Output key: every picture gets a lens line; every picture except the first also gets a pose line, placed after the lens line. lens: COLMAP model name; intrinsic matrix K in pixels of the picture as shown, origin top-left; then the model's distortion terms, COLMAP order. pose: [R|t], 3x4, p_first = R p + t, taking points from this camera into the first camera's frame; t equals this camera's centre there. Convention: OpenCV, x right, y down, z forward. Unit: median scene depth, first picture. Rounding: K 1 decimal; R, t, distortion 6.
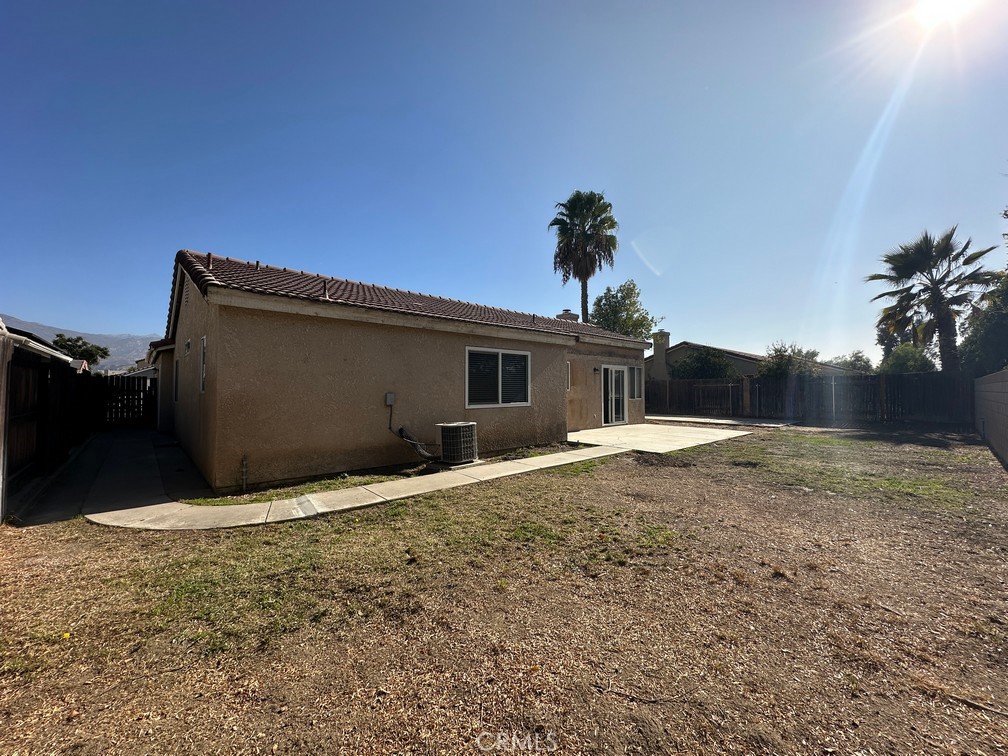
lens RADIAL K [[401.5, 0, 503.1], [0, 401.5, 379.2], [0, 0, 1]] dist [-0.001103, -0.000010]
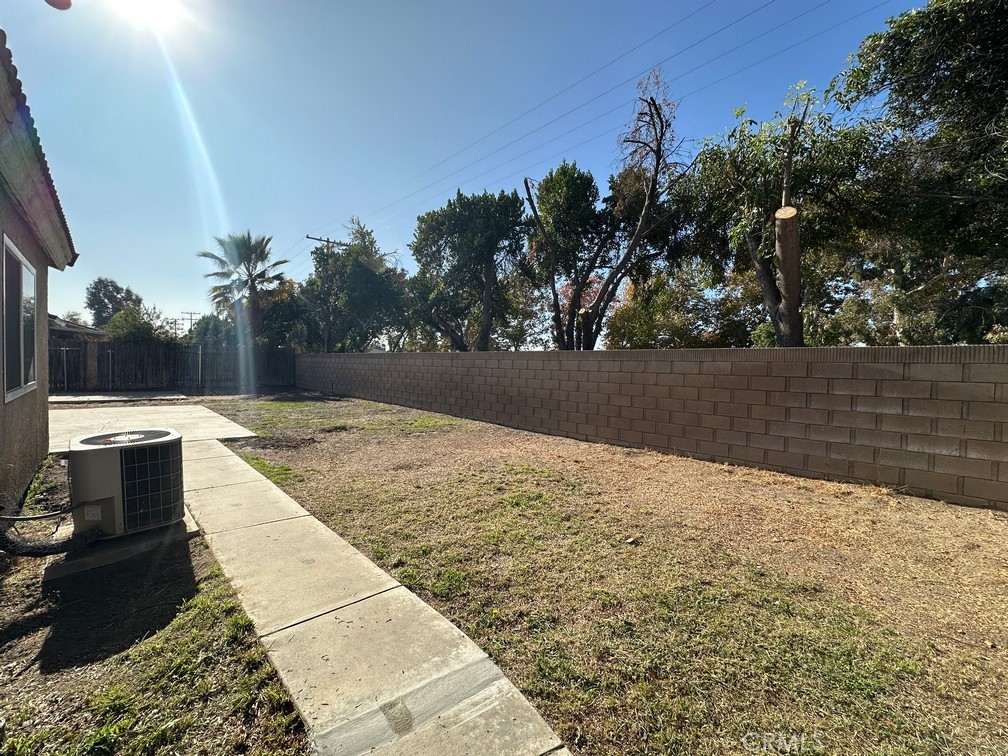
lens RADIAL K [[401.5, 0, 503.1], [0, 401.5, 379.2], [0, 0, 1]] dist [-0.001103, -0.000010]
pose [[-0.020518, -0.027161, 0.999420, -0.189376], [-0.056214, 0.998081, 0.025970, 0.006549], [-0.998208, -0.055648, -0.022005, 0.220032]]
